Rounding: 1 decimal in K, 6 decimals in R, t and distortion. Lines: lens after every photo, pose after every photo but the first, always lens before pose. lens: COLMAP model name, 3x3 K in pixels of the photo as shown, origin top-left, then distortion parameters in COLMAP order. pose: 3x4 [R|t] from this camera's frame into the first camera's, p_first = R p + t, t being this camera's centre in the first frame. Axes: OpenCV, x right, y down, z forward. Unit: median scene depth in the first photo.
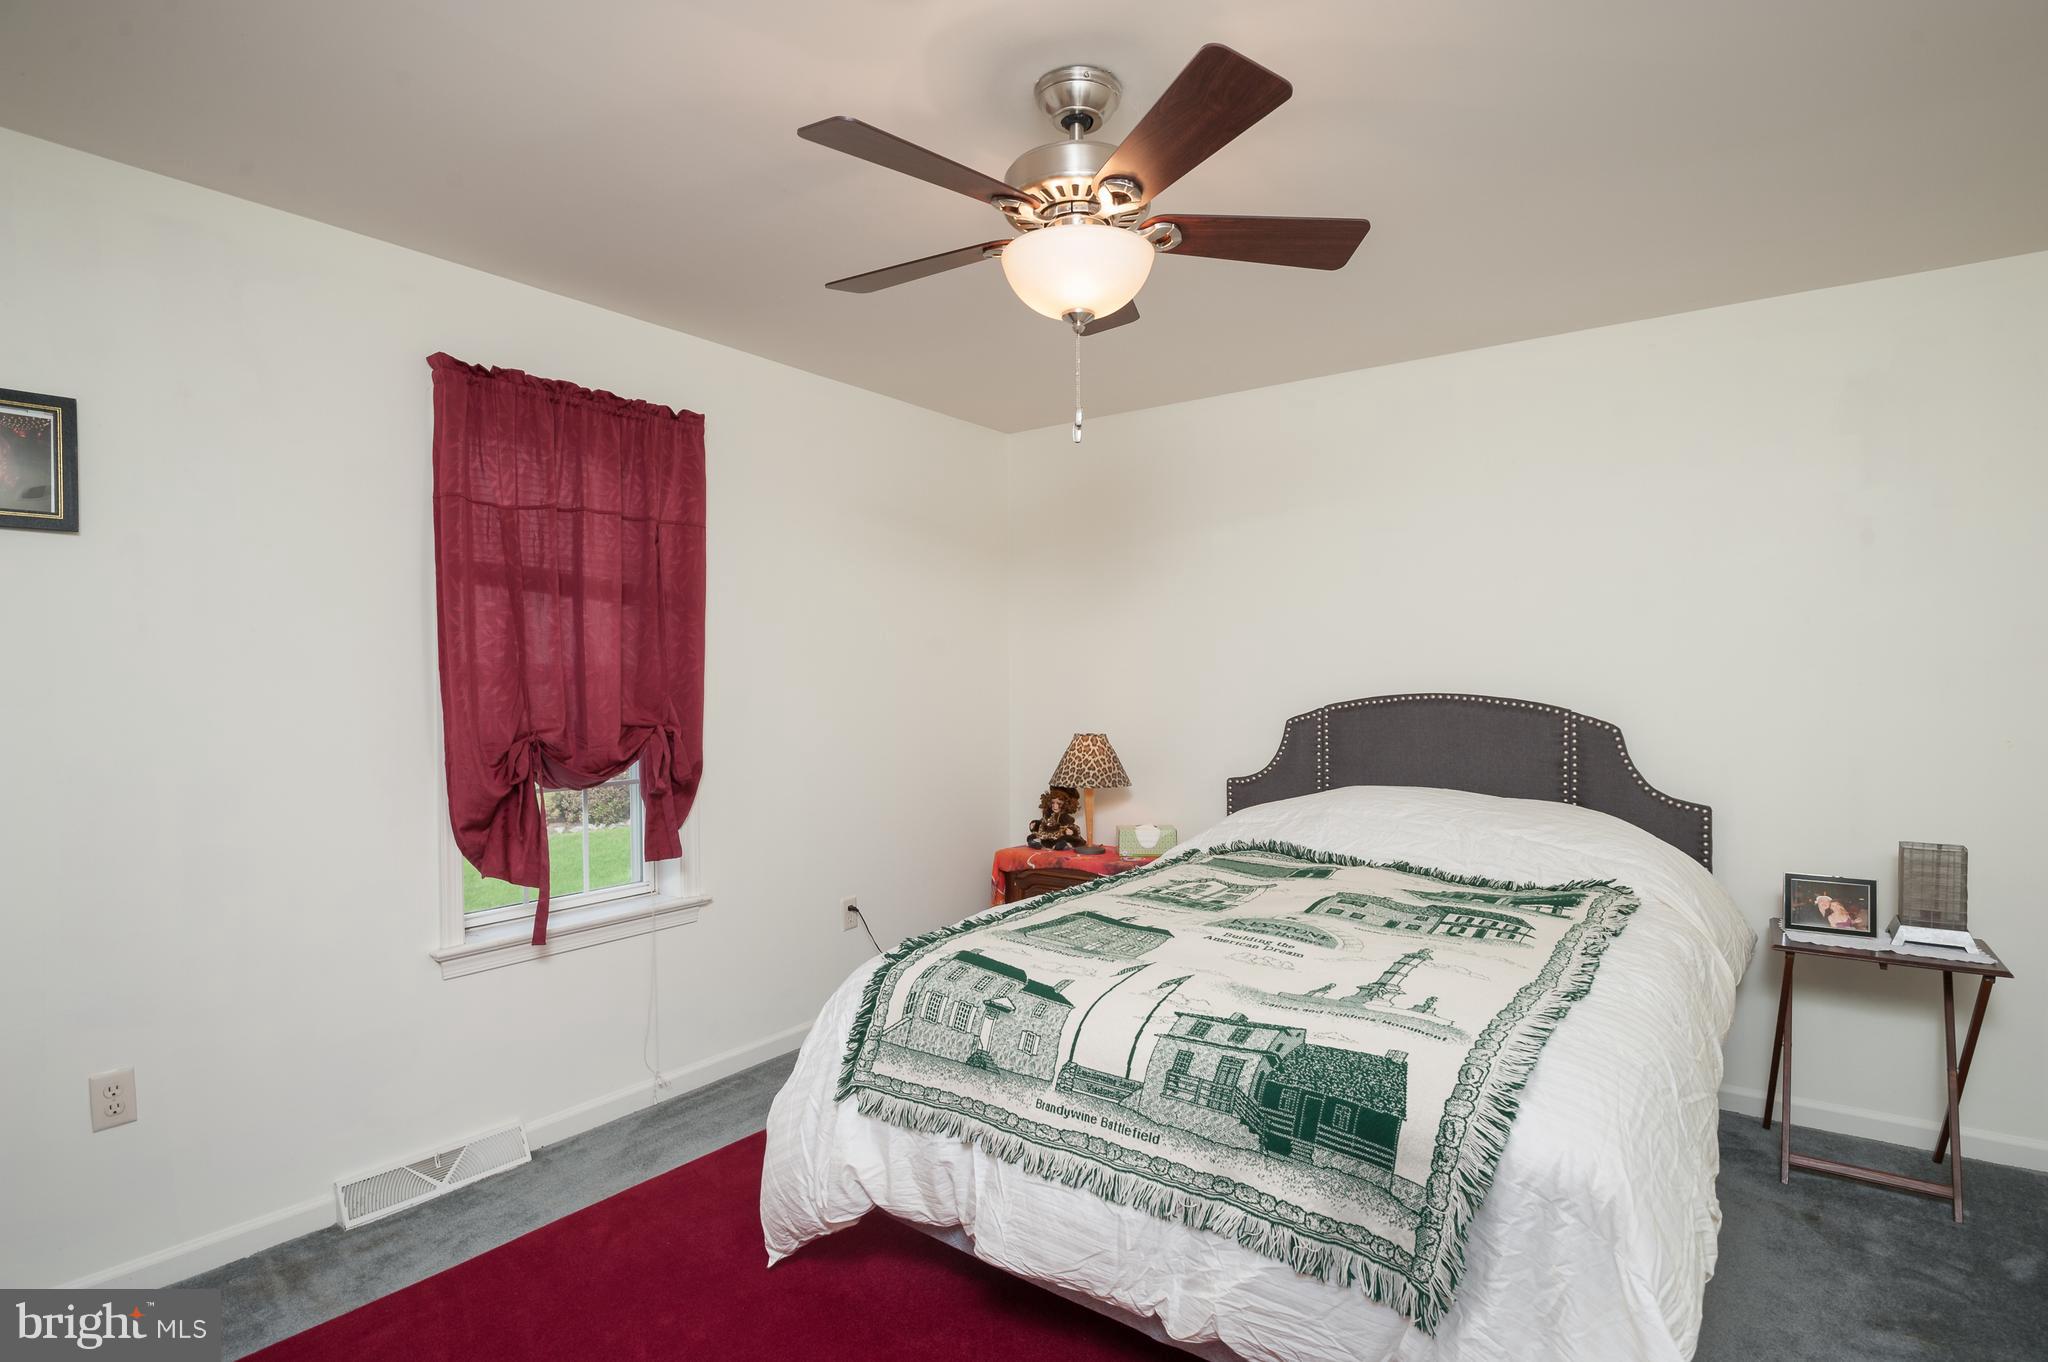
lens RADIAL K [[1004.2, 0, 1033.4], [0, 1004.2, 679.4], [0, 0, 1]] dist [-0.029670, -0.000869]
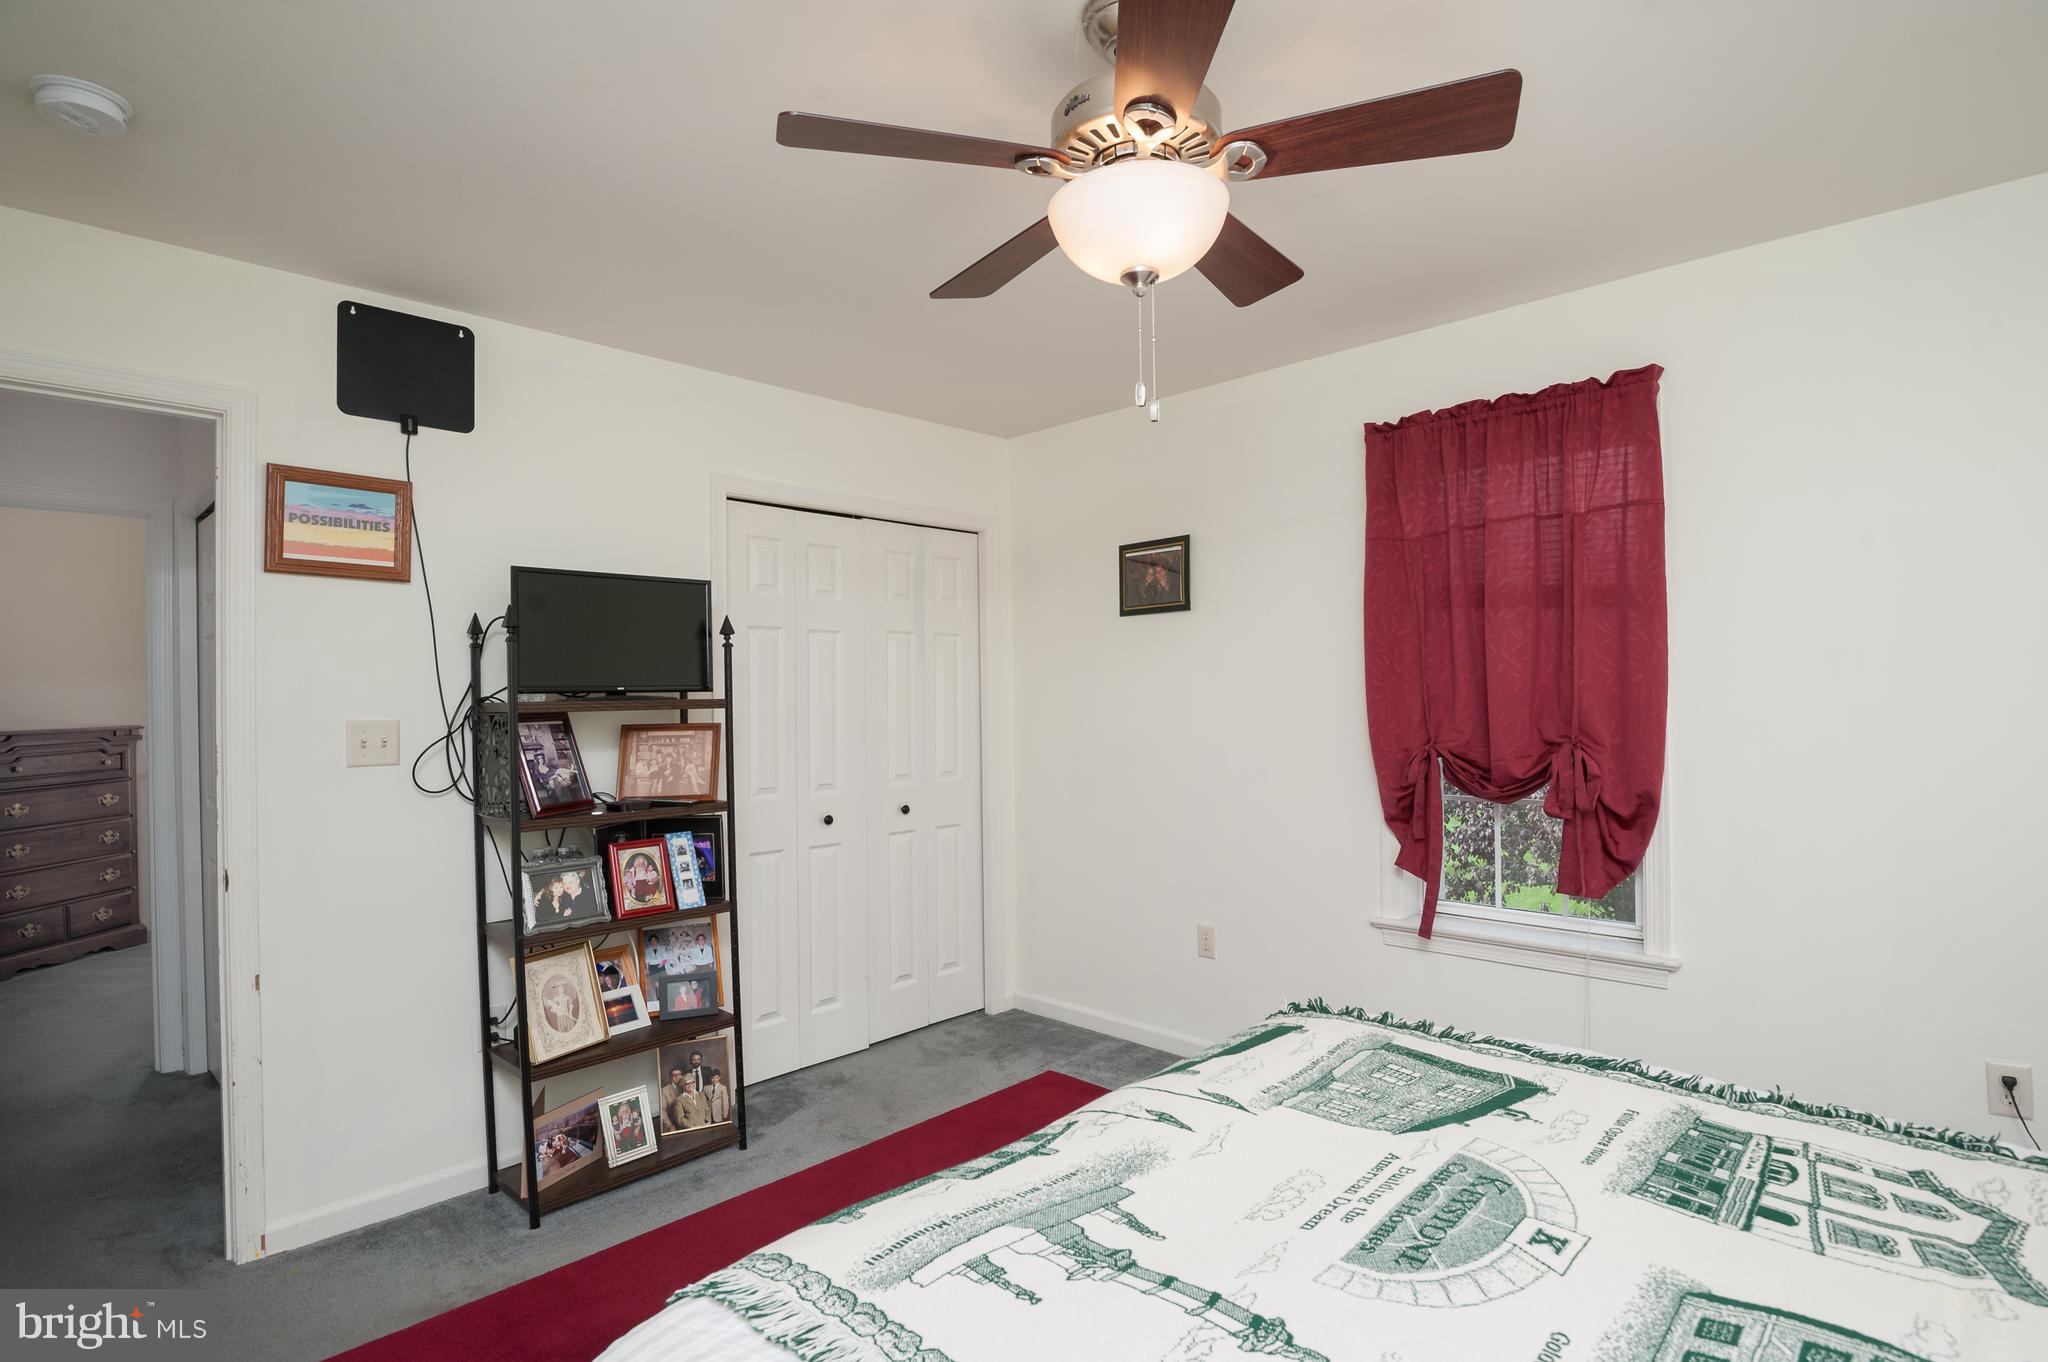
lens RADIAL K [[1004.2, 0, 1035.1], [0, 1004.2, 683.1], [0, 0, 1]] dist [-0.029670, -0.000869]
pose [[-0.138423, -0.003101, -0.990368, 0.737514], [0.010246, 0.999937, -0.004563, -0.012117], [0.990320, -0.010779, -0.138383, 0.845629]]
